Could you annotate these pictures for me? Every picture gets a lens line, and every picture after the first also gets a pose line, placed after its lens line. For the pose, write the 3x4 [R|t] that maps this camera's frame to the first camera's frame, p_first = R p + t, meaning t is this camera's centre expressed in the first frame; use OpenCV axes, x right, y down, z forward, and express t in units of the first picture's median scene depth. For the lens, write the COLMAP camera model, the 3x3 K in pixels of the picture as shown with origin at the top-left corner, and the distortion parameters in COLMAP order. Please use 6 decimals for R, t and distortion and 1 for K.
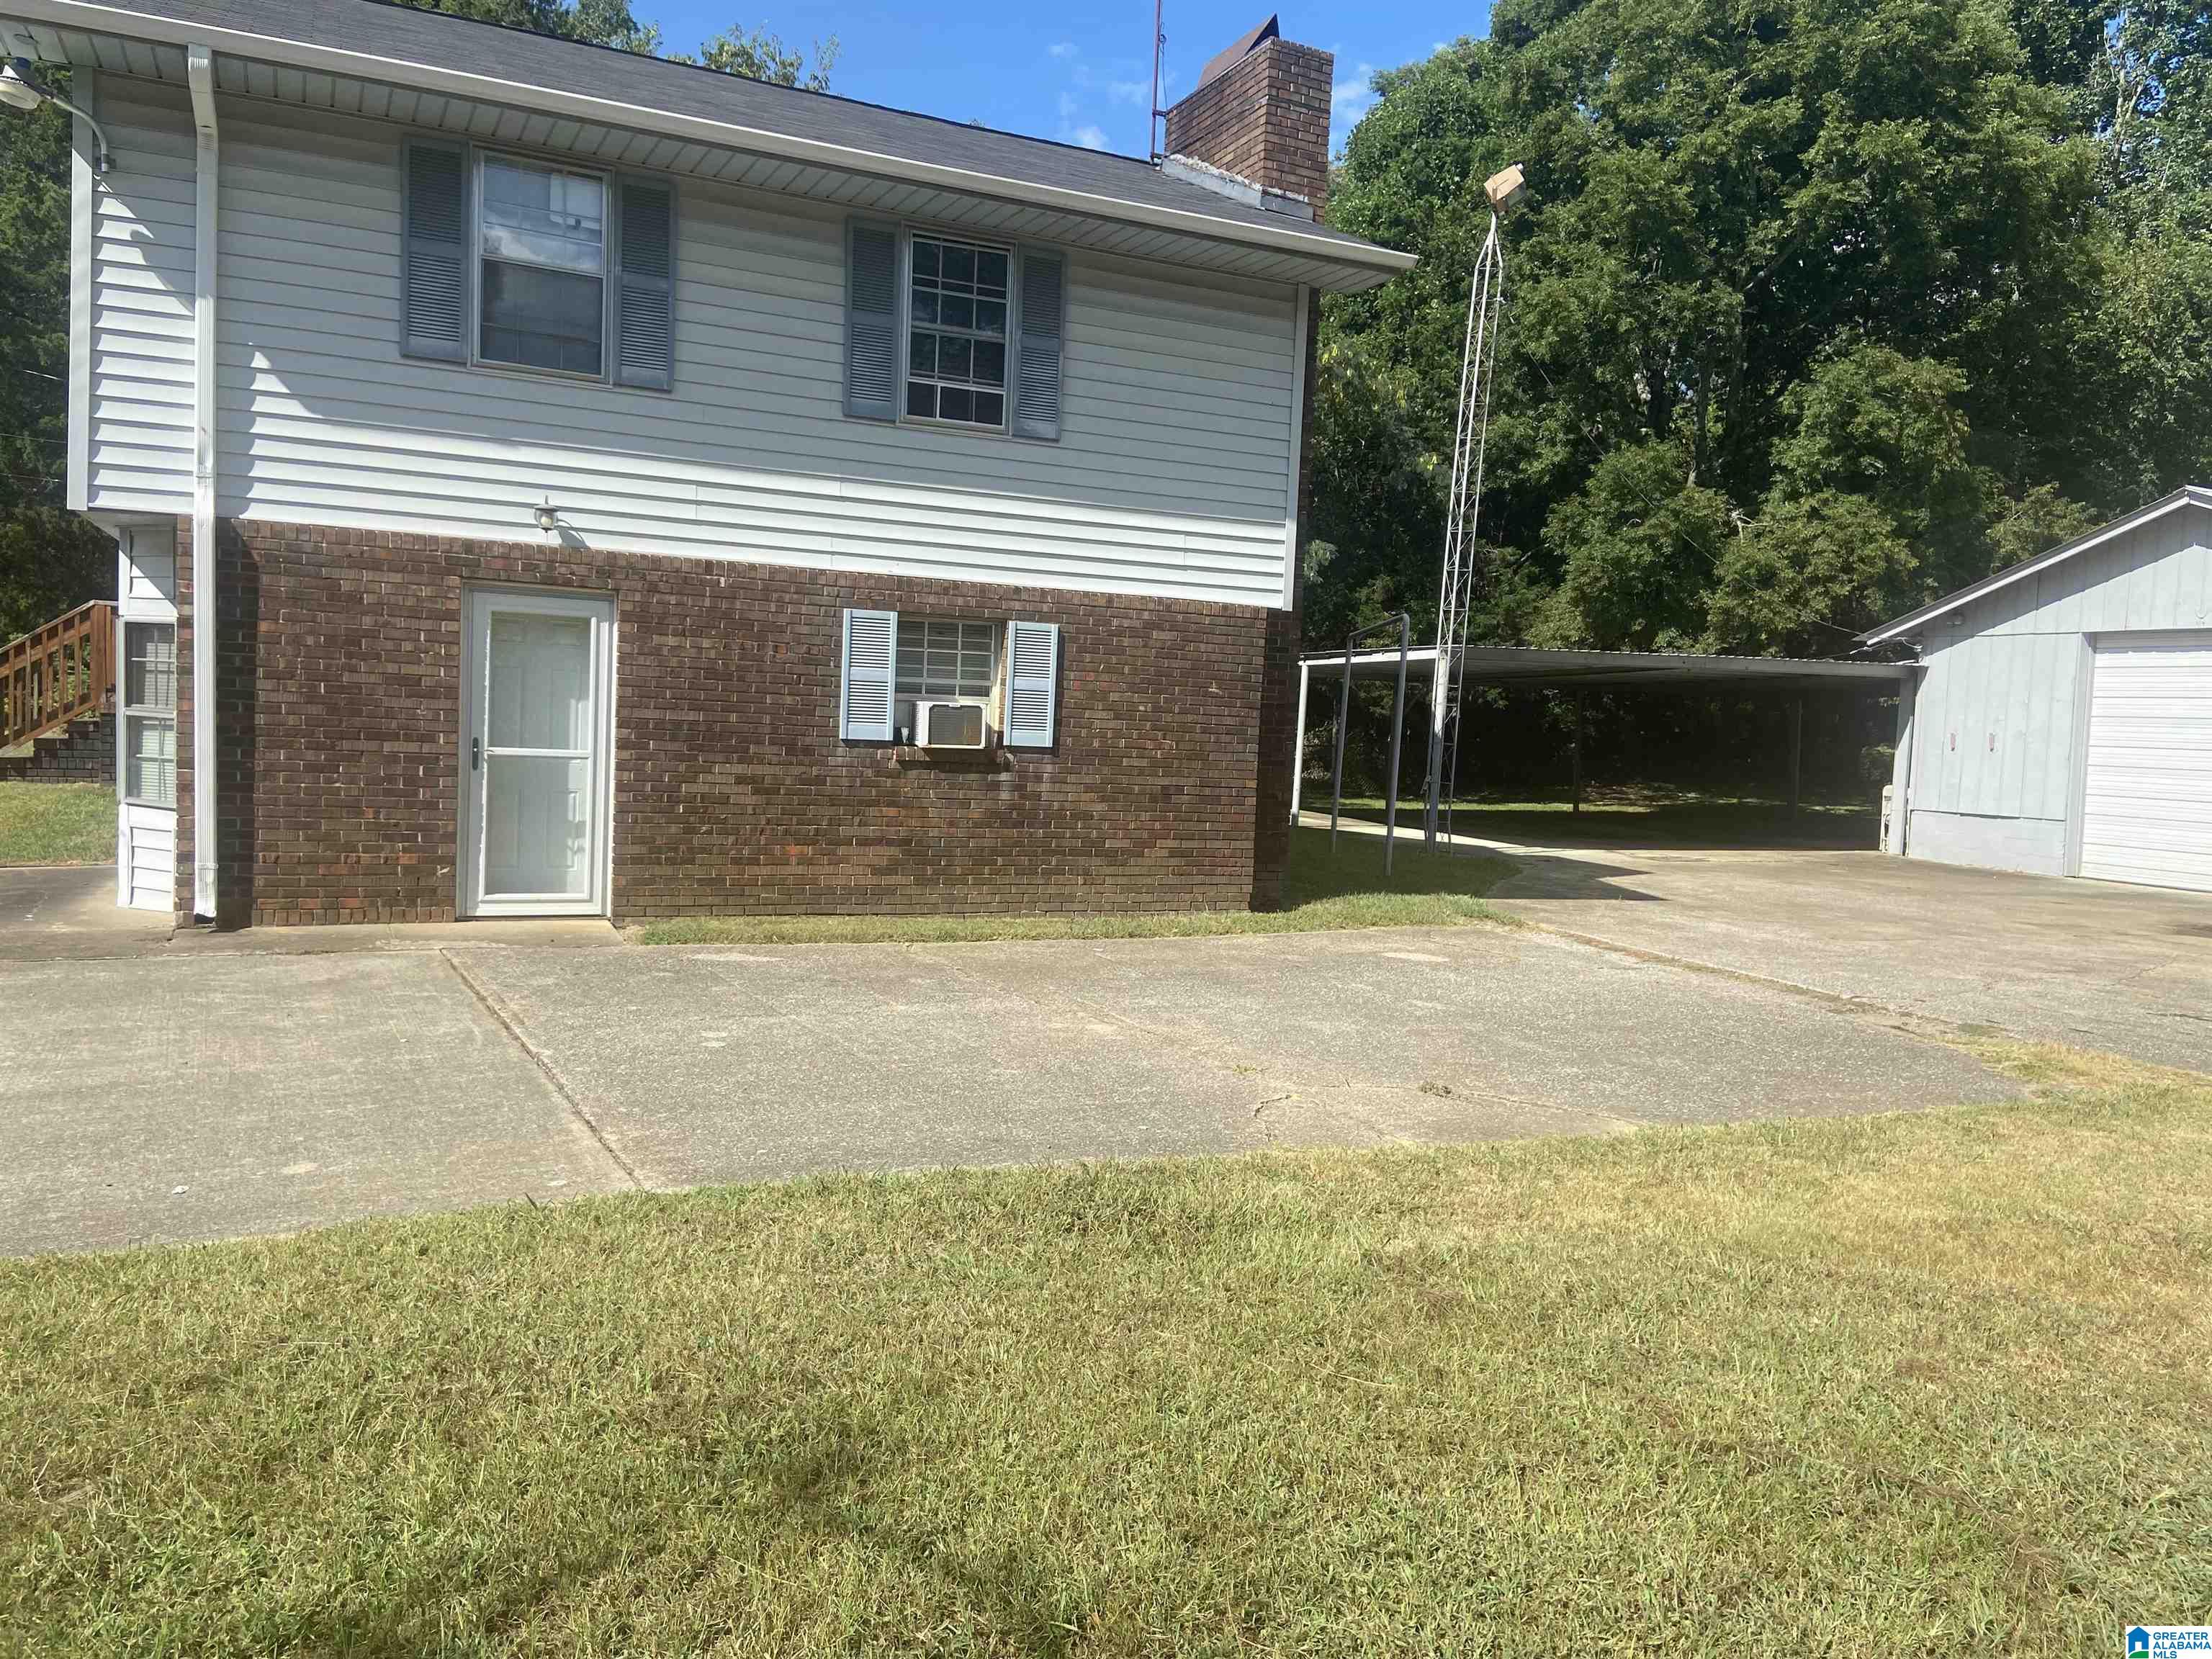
lens RADIAL K [[1671.5, 0, 1106.0], [0, 1671.5, 829.5], [0, 0, 1]] dist [0.127270, -0.155317]
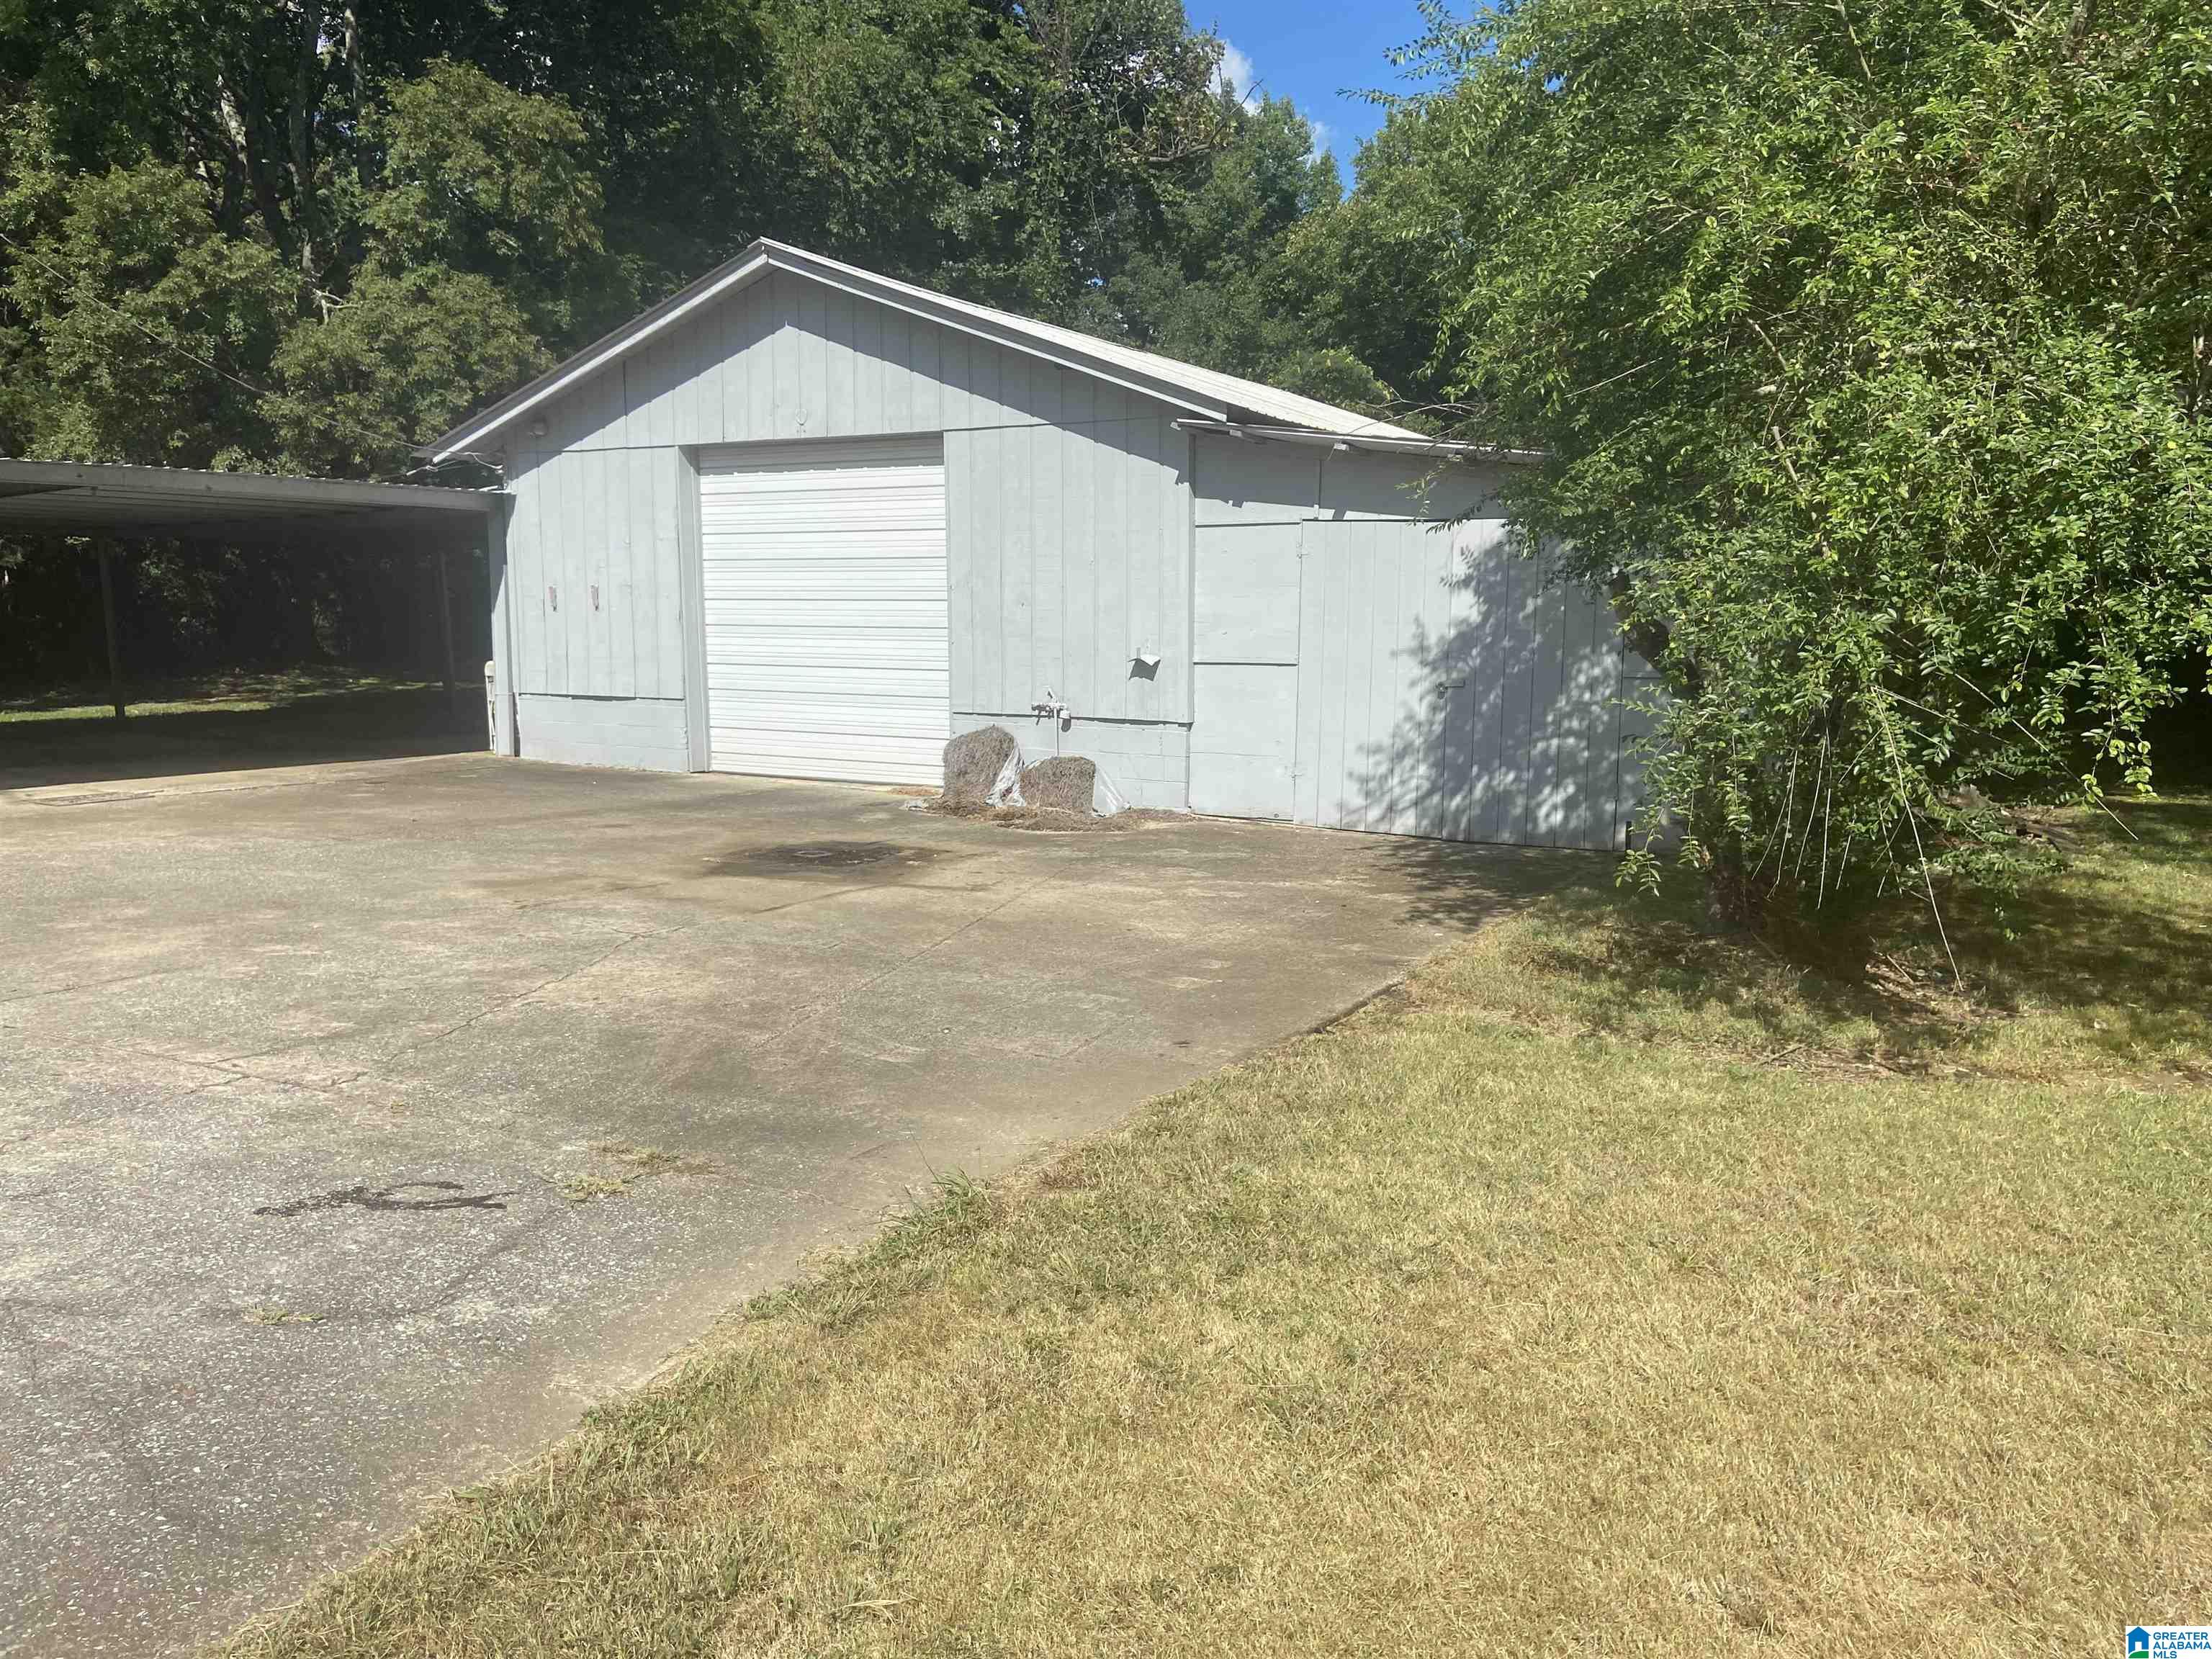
lens RADIAL K [[1671.5, 0, 1106.0], [0, 1671.5, 829.5], [0, 0, 1]] dist [0.127270, -0.155317]
pose [[0.816580, -0.109526, 0.566746, 0.219548], [0.067240, 0.993198, 0.095059, -0.004853], [-0.573303, -0.039515, 0.818390, 0.217375]]
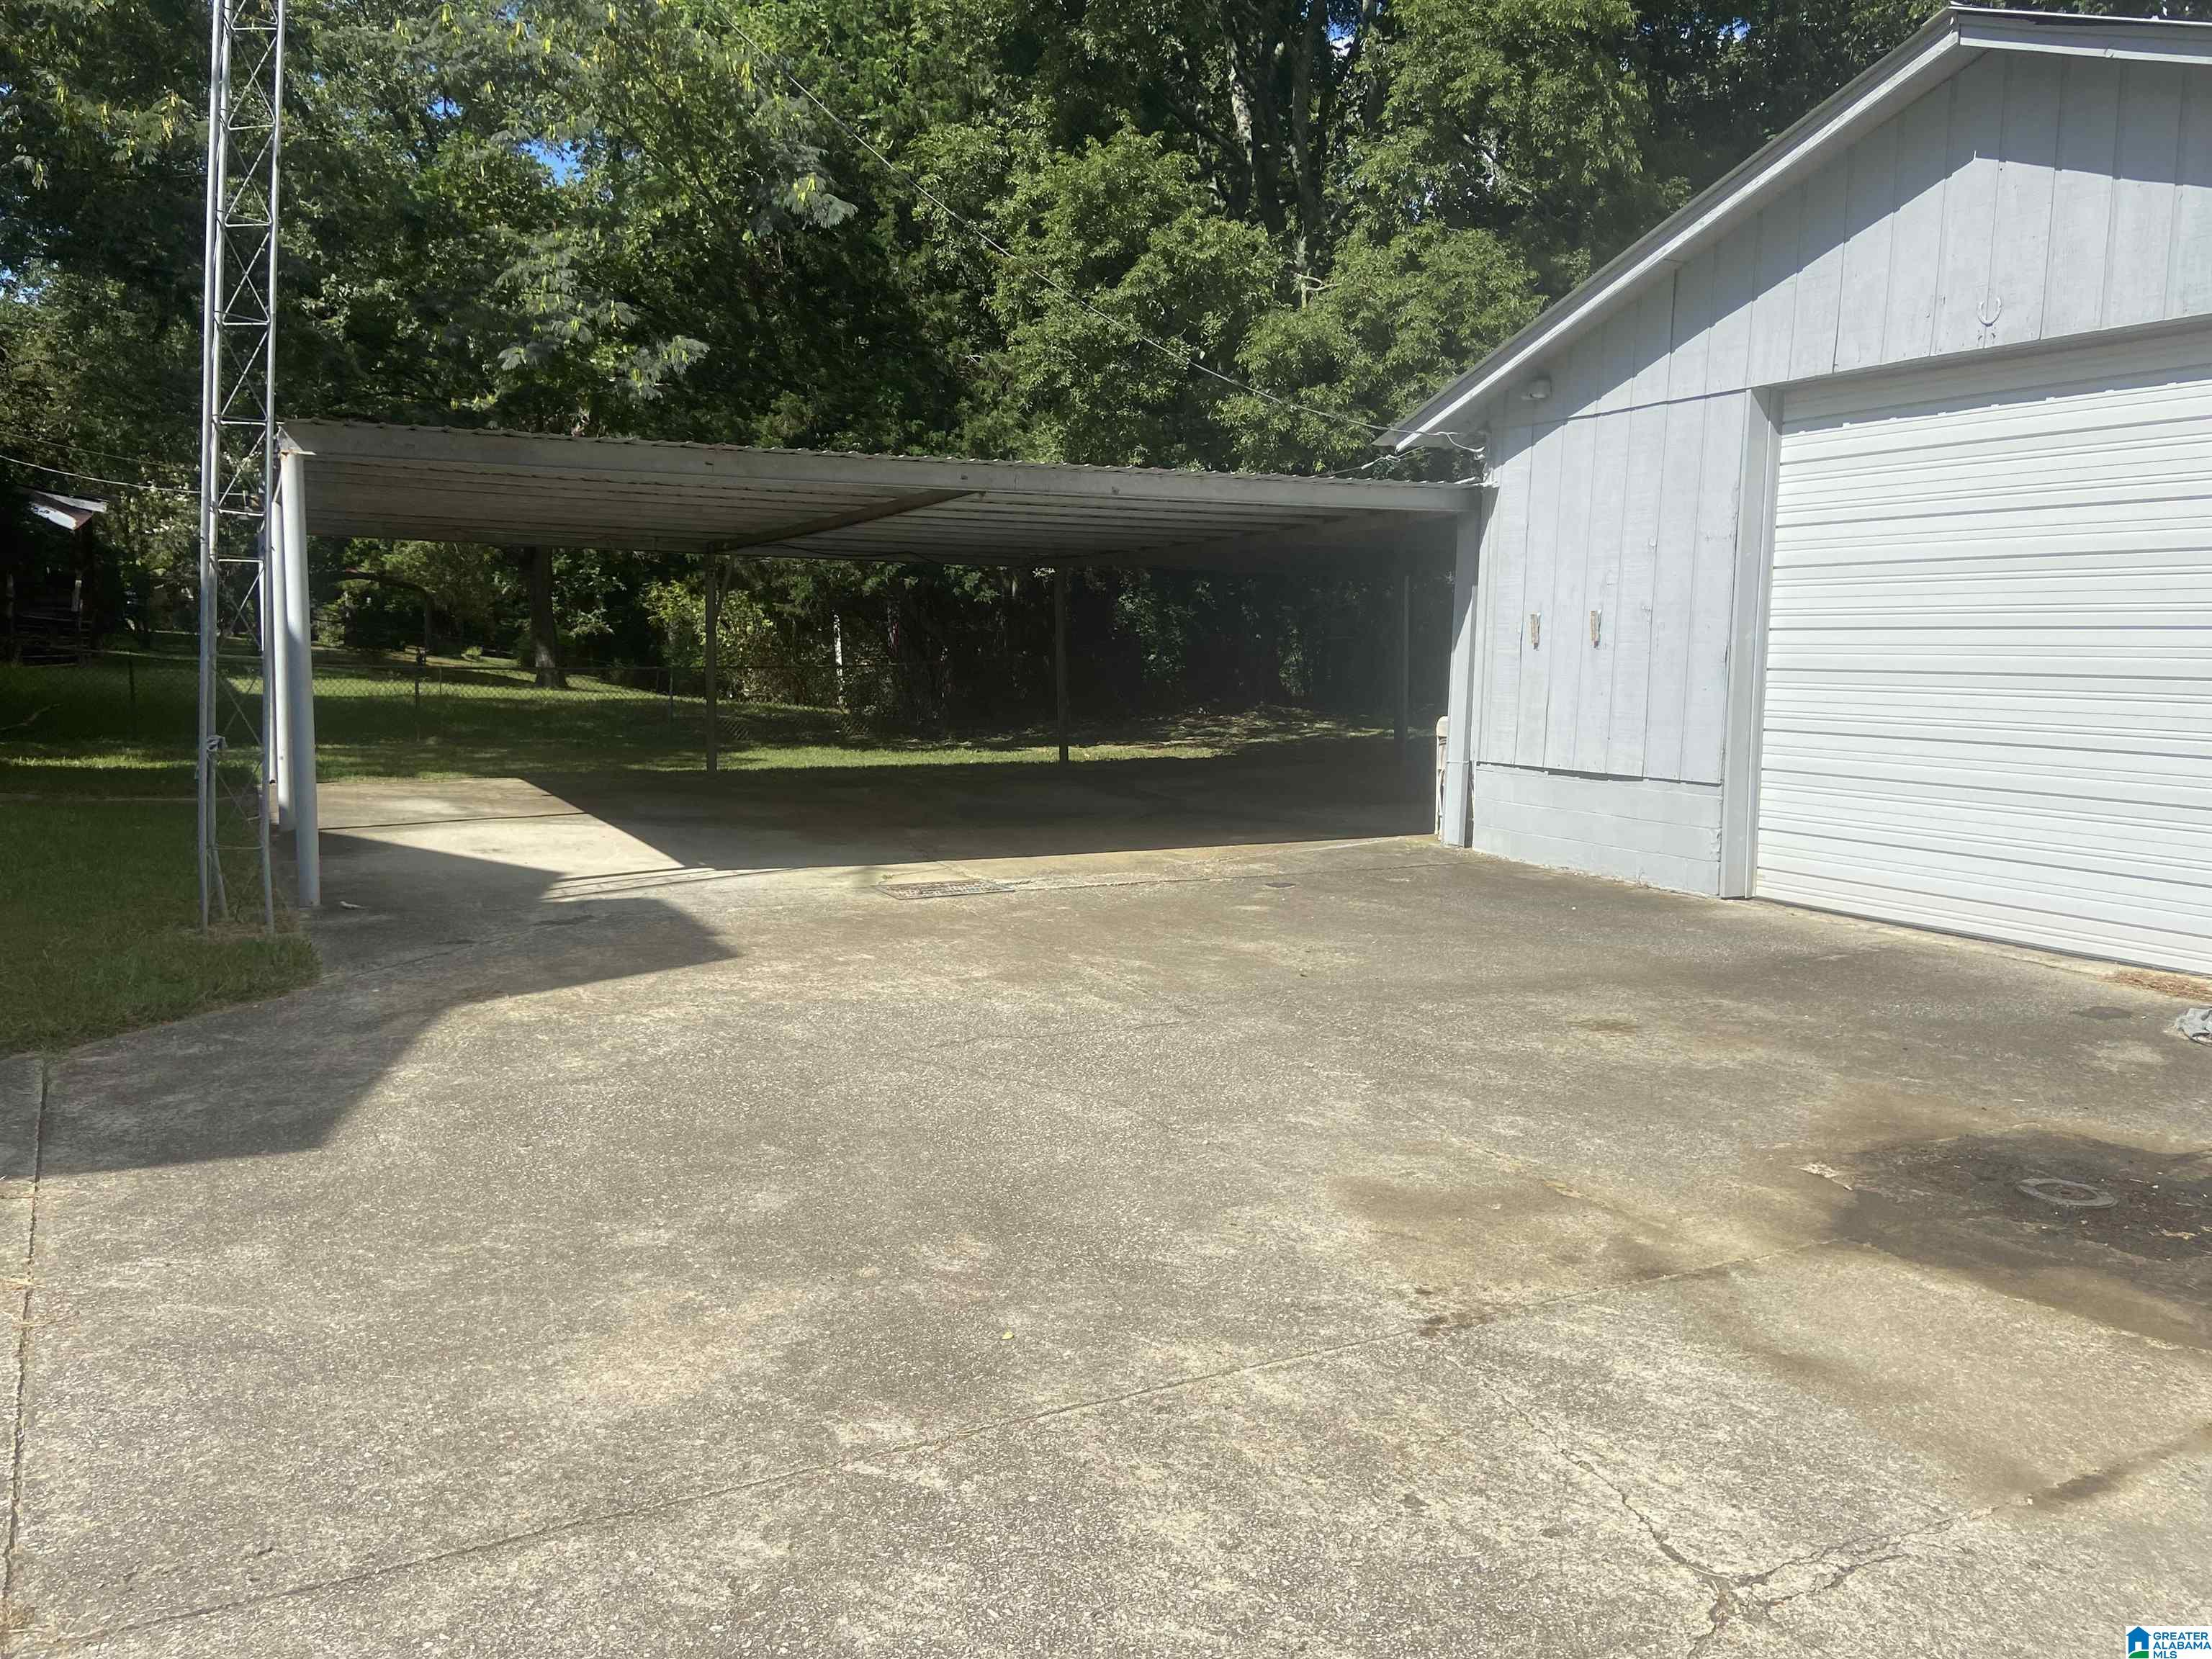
lens RADIAL K [[1646.1, 0, 1110.9], [0, 1646.1, 850.0], [0, 0, 1]] dist [0.123806, -0.139882]
pose [[0.997808, -0.037523, 0.054503, 0.278263], [0.034170, 0.997540, 0.061204, -0.016681], [-0.056666, -0.059208, 0.996636, 0.413118]]
